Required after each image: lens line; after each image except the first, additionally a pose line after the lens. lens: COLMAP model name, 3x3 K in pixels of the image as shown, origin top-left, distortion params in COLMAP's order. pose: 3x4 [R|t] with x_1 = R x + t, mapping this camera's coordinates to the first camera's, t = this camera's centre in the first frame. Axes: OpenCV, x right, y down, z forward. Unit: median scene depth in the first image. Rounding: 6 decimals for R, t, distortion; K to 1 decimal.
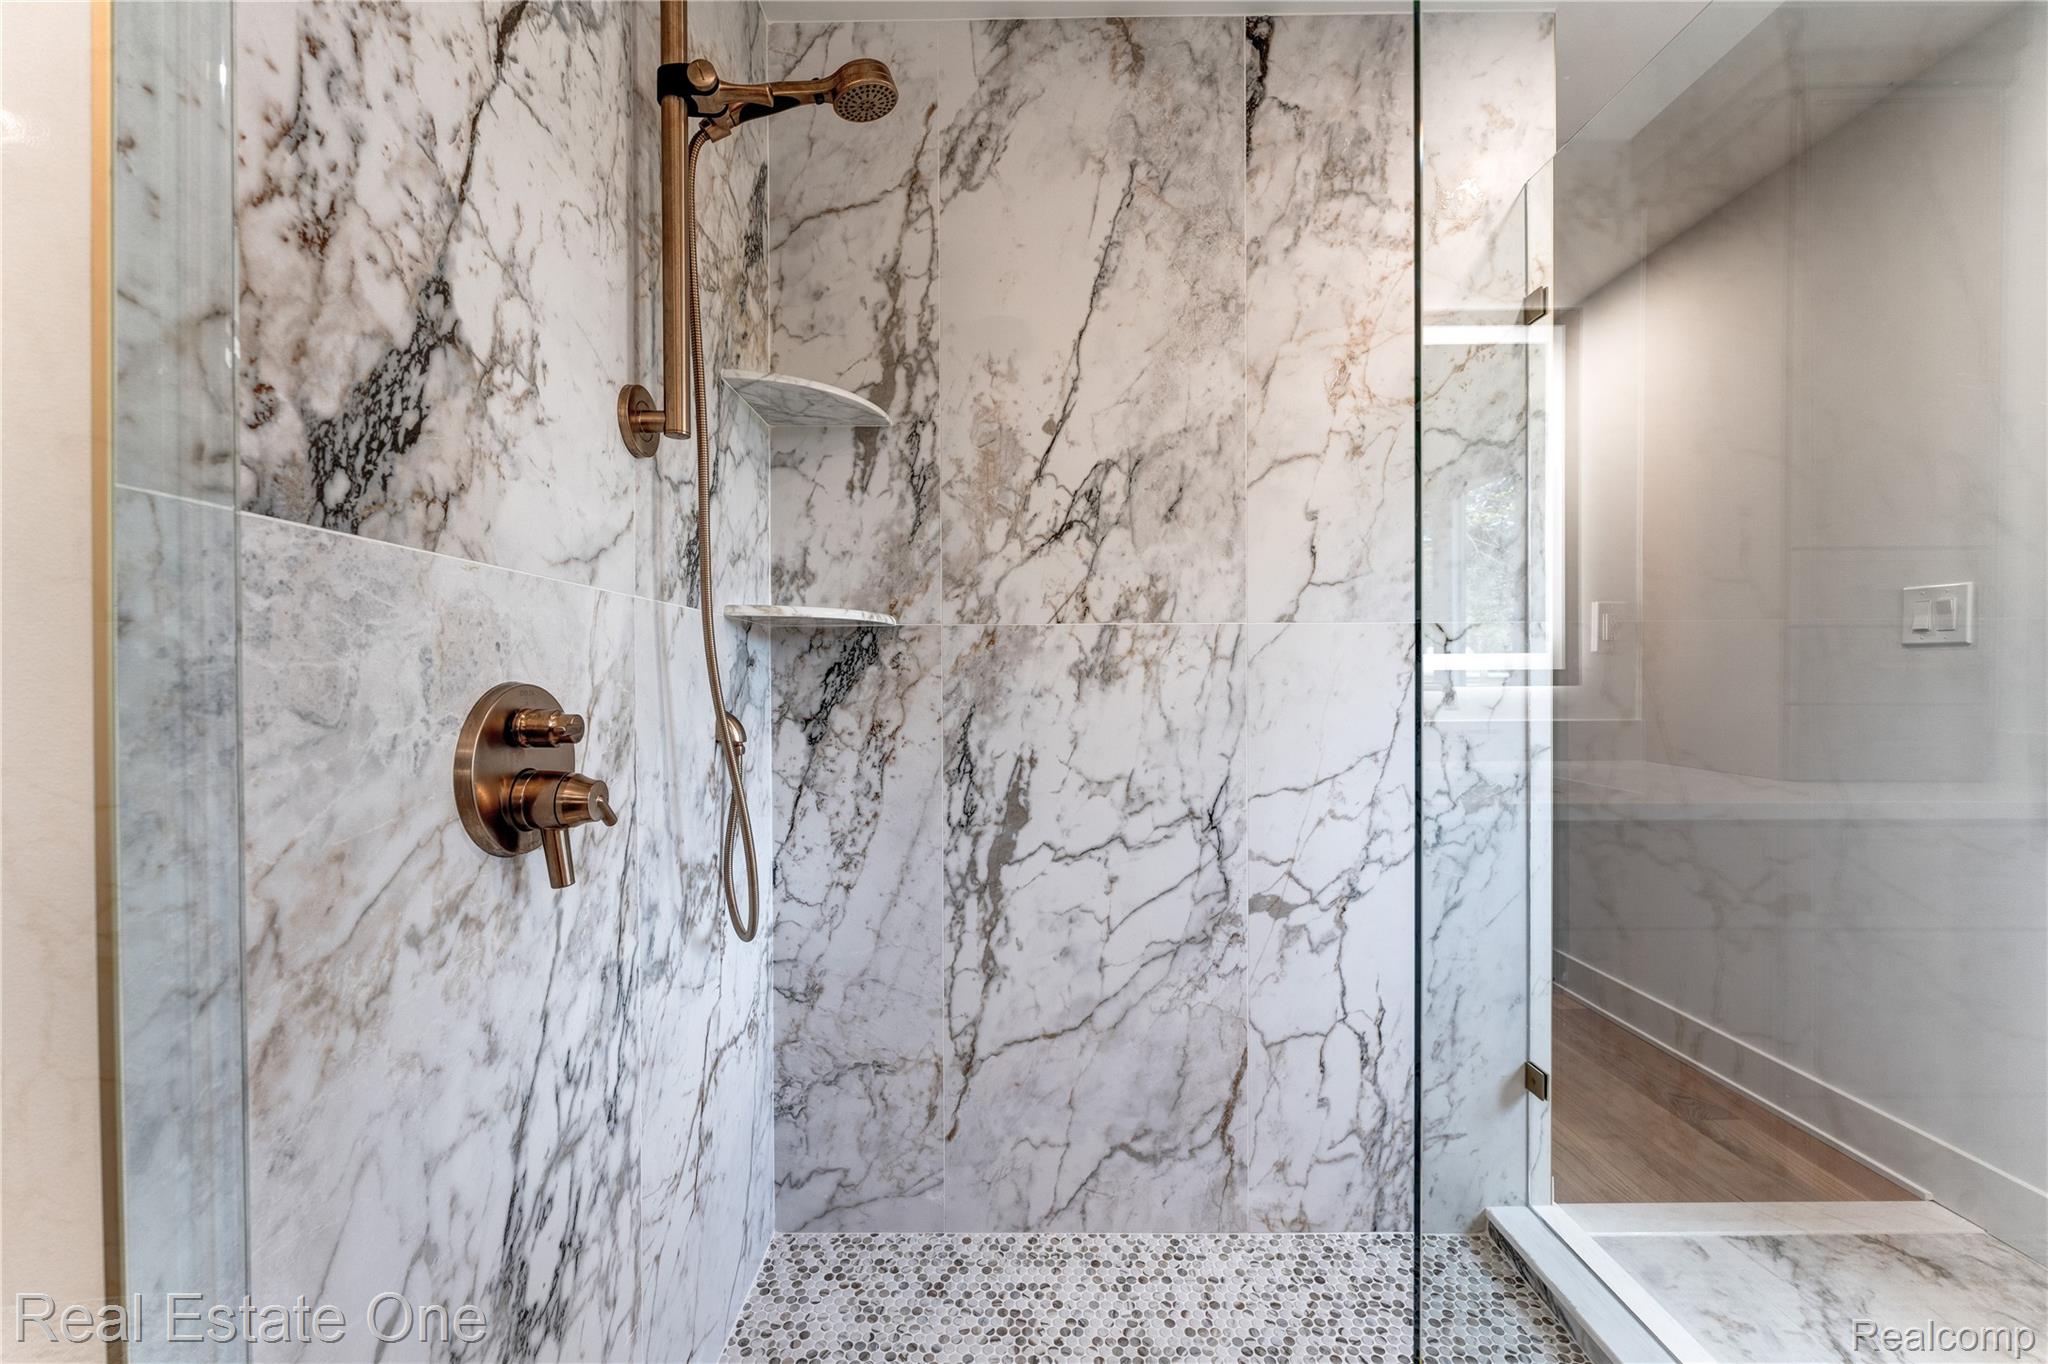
lens RADIAL K [[818.4, 0, 1024.4], [0, 818.4, 679.8], [0, 0, 1]] dist [-0.004313, -0.000250]
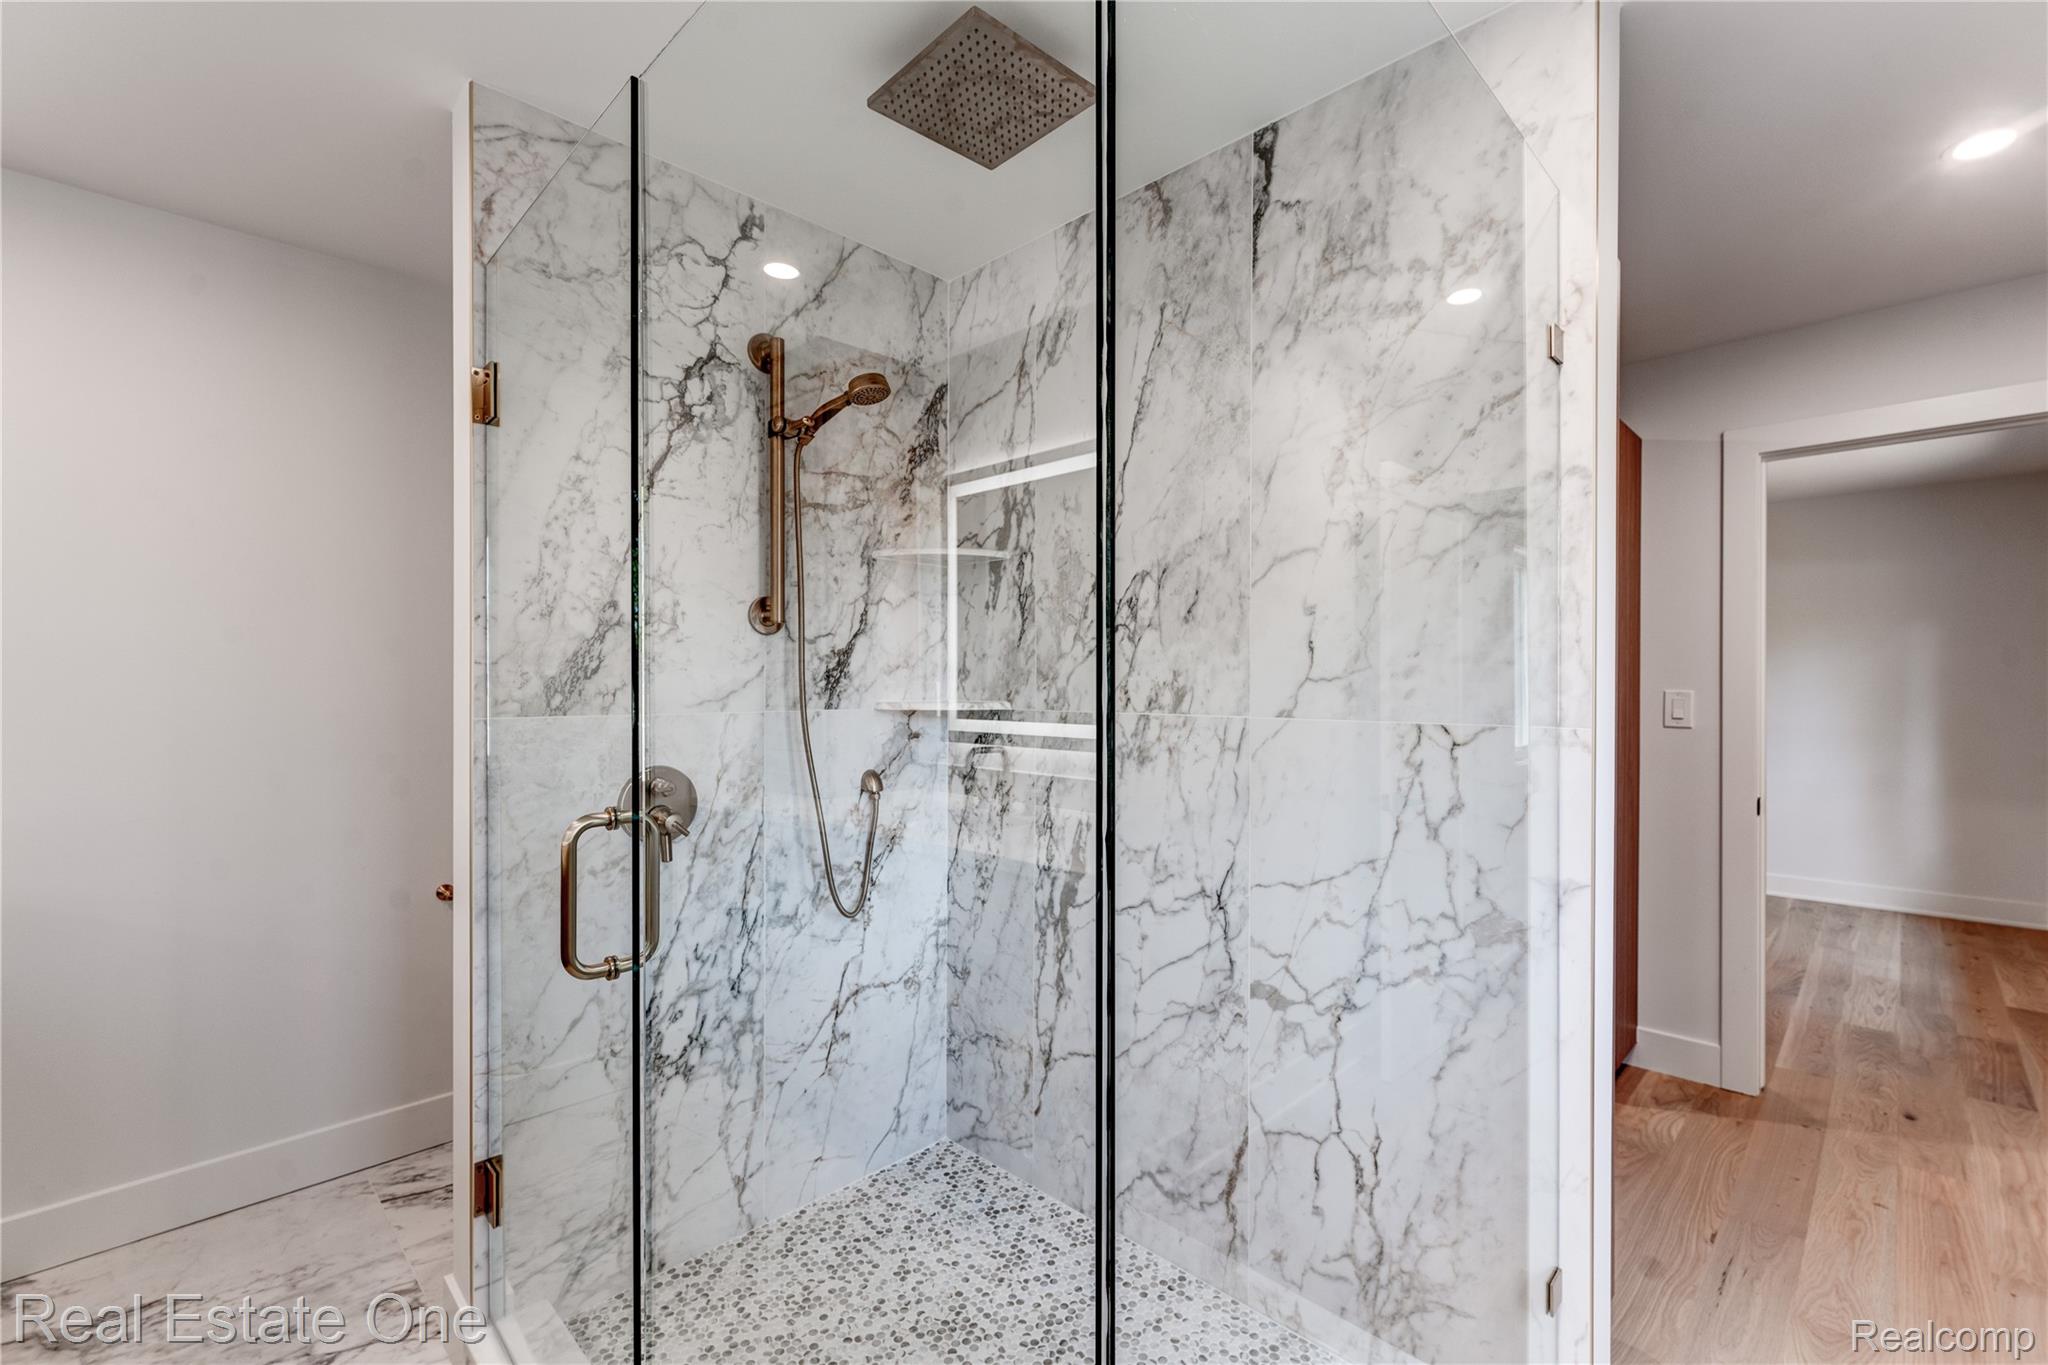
lens RADIAL K [[890.6, 0, 1021.2], [0, 890.6, 675.1], [0, 0, 1]] dist [-0.005045, -0.000436]
pose [[0.711880, 0.002317, -0.702298, 1.696634], [-0.006470, 0.999974, -0.003258, -0.231511], [0.702272, 0.006863, 0.711876, -0.017256]]
